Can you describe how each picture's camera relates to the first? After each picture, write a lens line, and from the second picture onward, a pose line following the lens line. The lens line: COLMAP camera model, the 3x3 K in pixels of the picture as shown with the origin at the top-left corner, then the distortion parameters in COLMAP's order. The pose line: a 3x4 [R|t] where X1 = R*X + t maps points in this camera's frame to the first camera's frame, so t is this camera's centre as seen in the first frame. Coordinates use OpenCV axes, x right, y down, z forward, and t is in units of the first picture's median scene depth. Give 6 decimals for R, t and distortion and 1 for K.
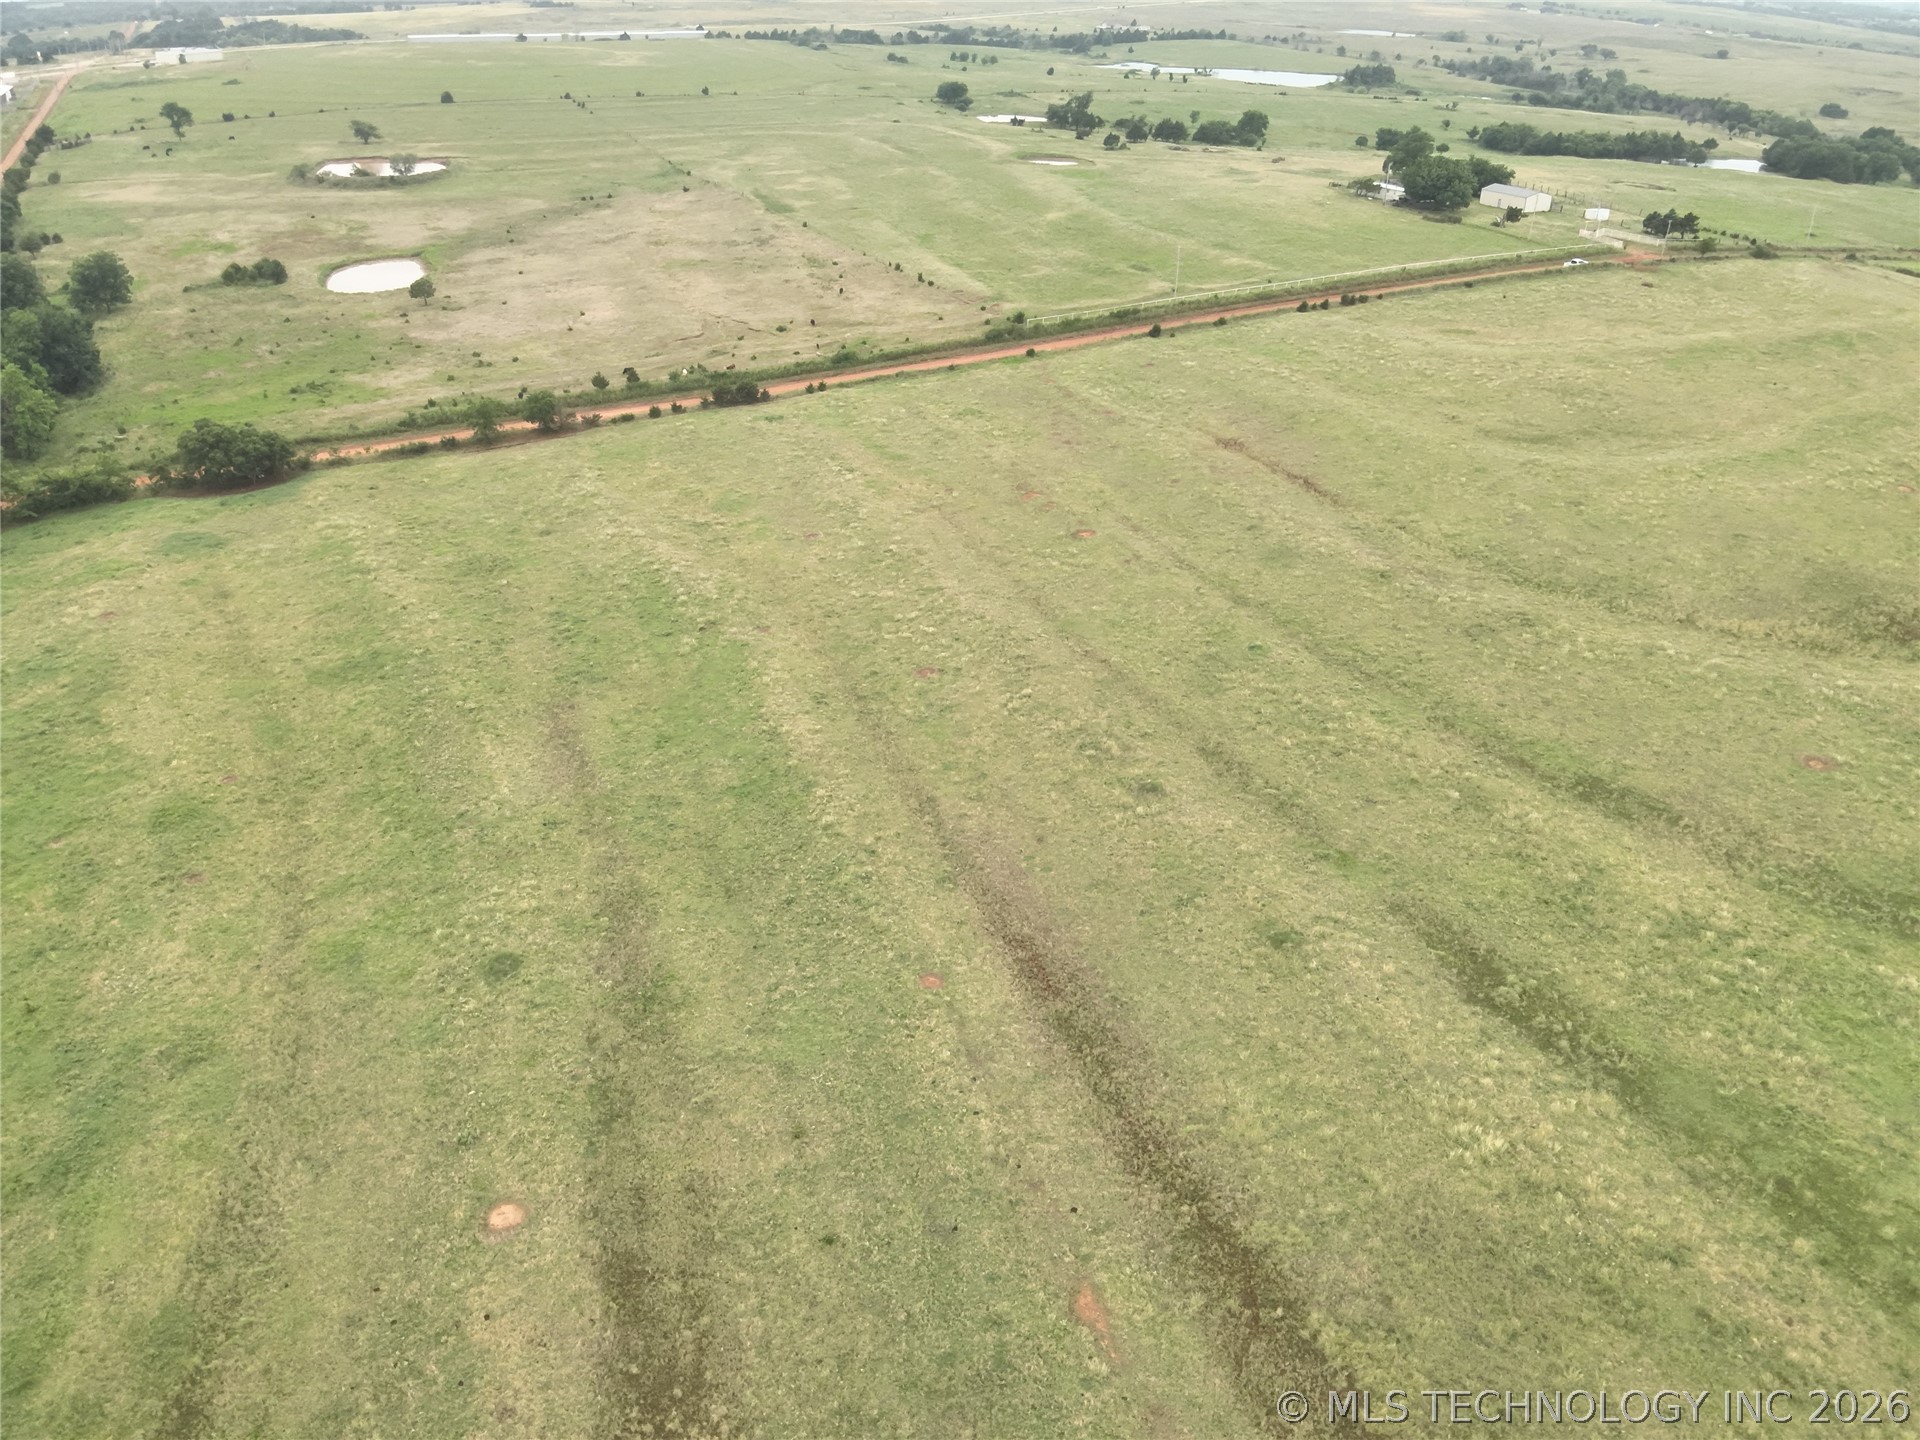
lens RADIAL K [[1367.7, 0, 948.5], [0, 1367.7, 751.1], [0, 0, 1]] dist [0.120334, -0.214394]
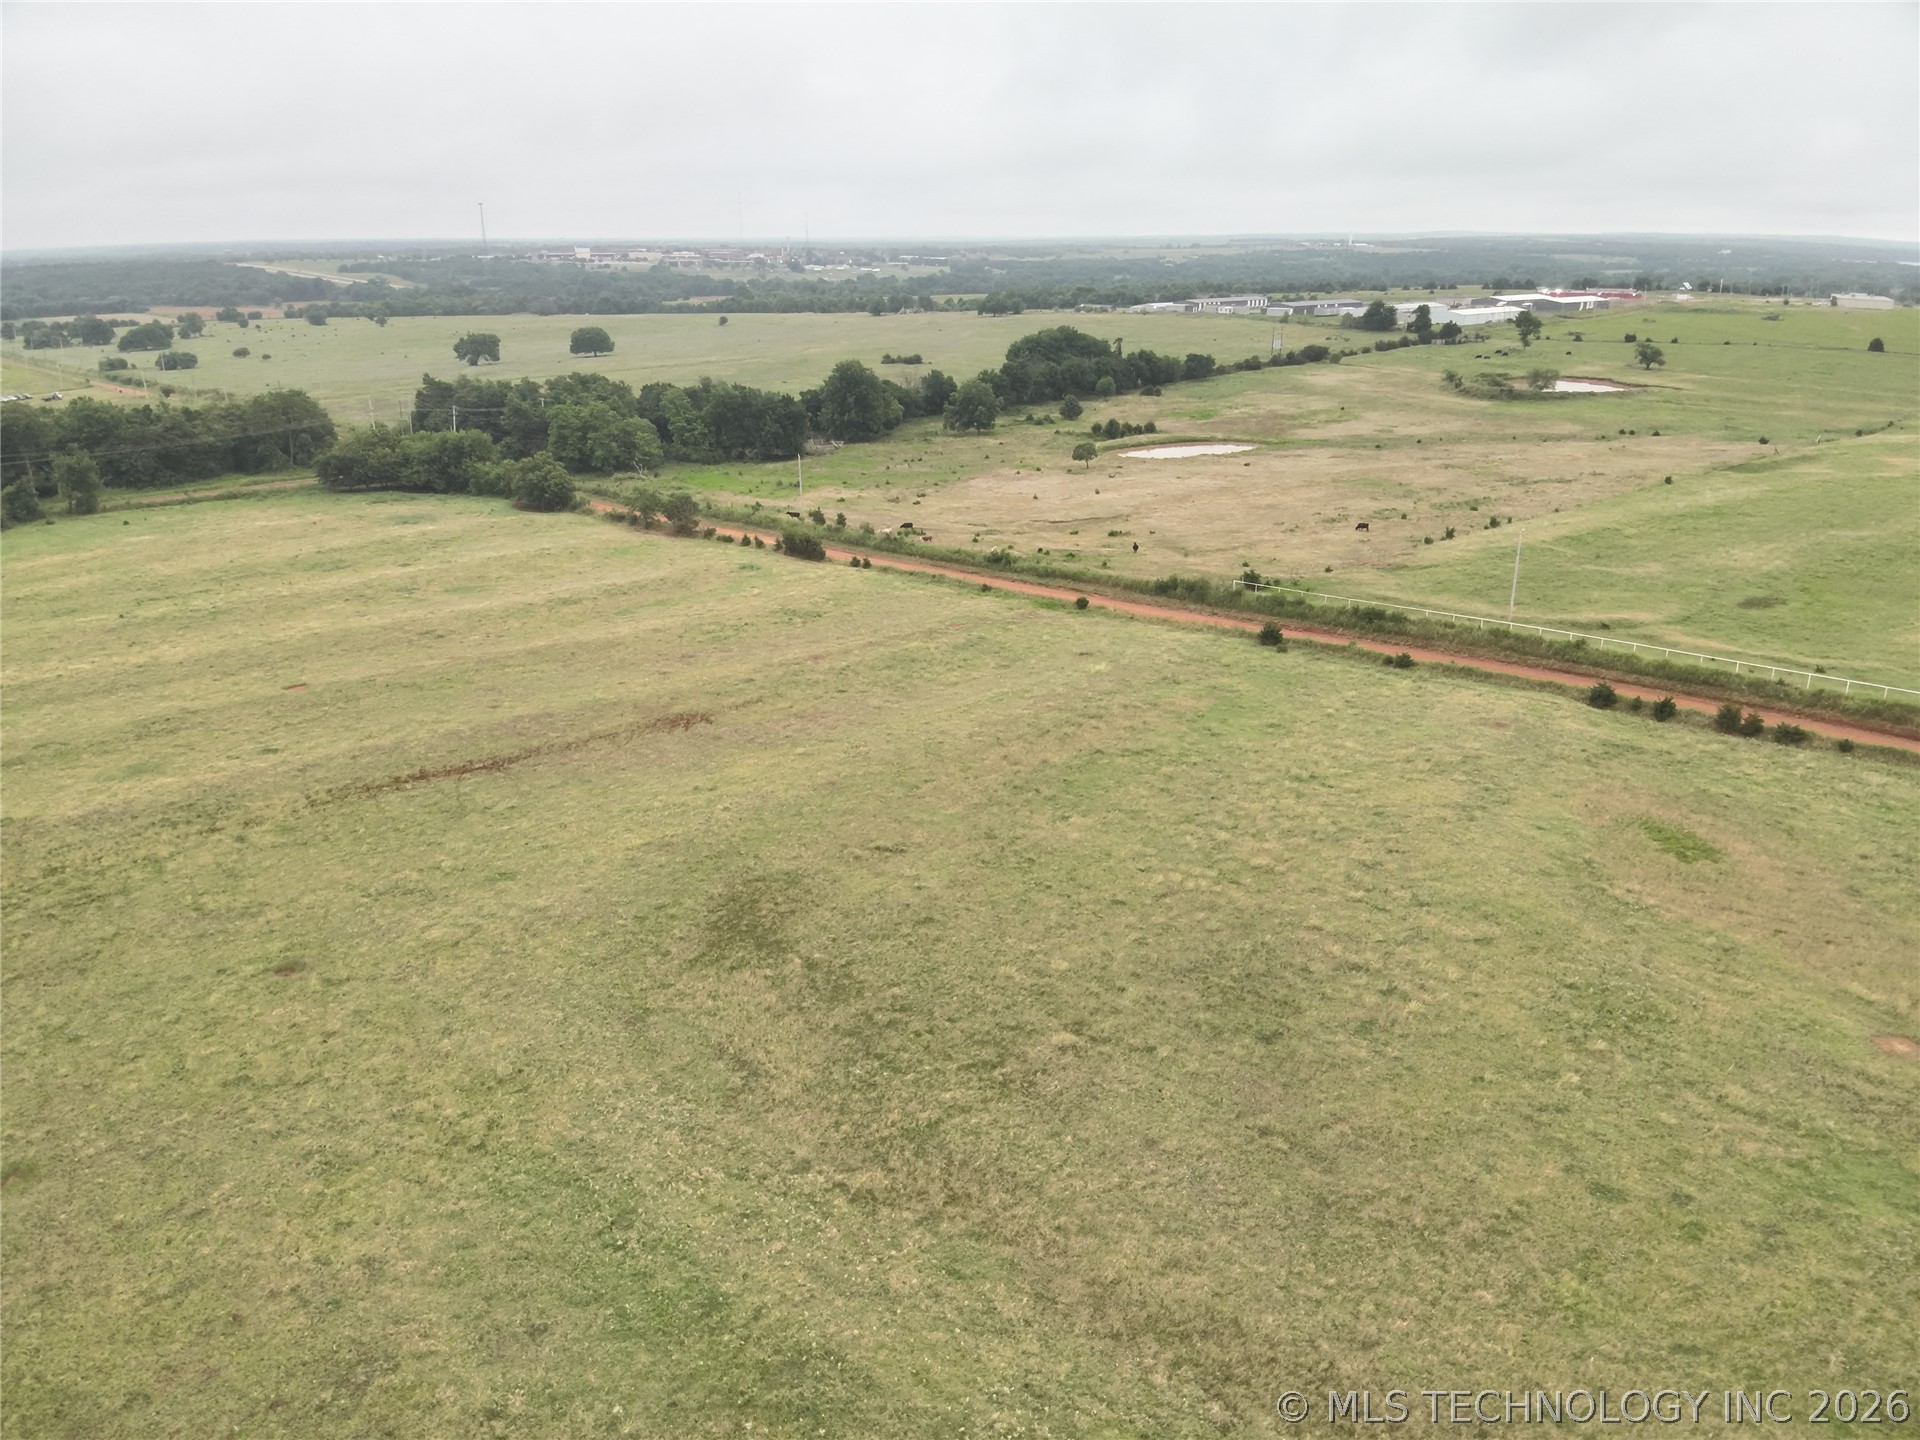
lens RADIAL K [[1369.9, 0, 952.5], [0, 1369.9, 771.7], [0, 0, 1]] dist [0.114704, -0.191449]
pose [[0.262751, 0.328182, -0.907336, 0.714756], [-0.470554, 0.864551, 0.176441, -0.321649], [0.842343, 0.380590, 0.381589, 0.757402]]
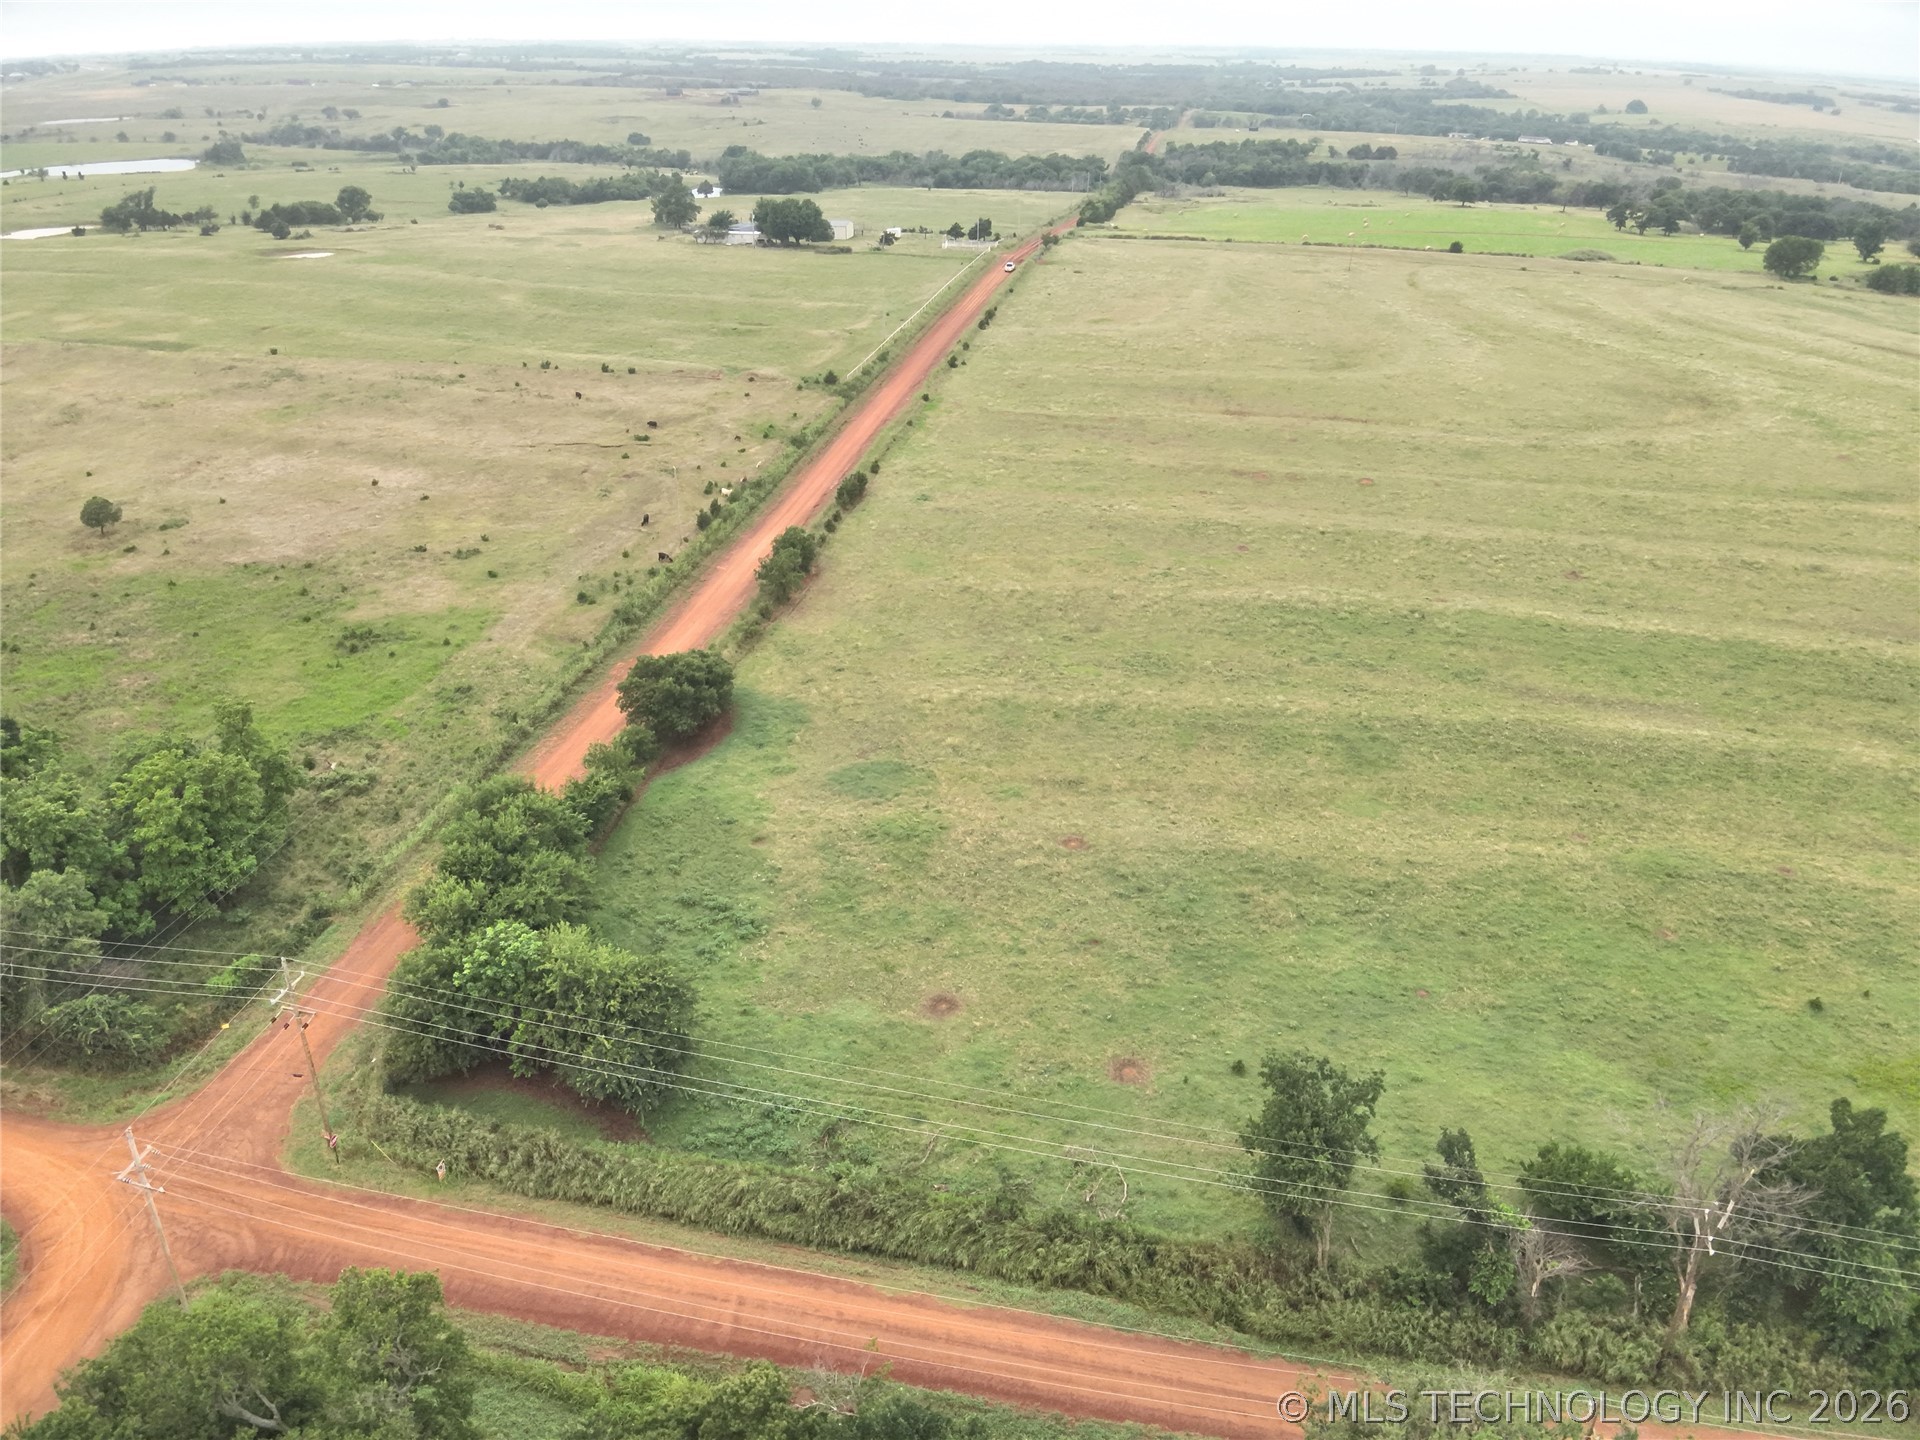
lens RADIAL K [[1369.9, 0, 952.5], [0, 1369.9, 771.7], [0, 0, 1]] dist [0.114704, -0.191449]
pose [[0.602011, -0.381419, 0.701500, -0.786077], [0.400505, 0.904269, 0.147964, -0.186344], [-0.690781, 0.191878, 0.697140, 0.334212]]
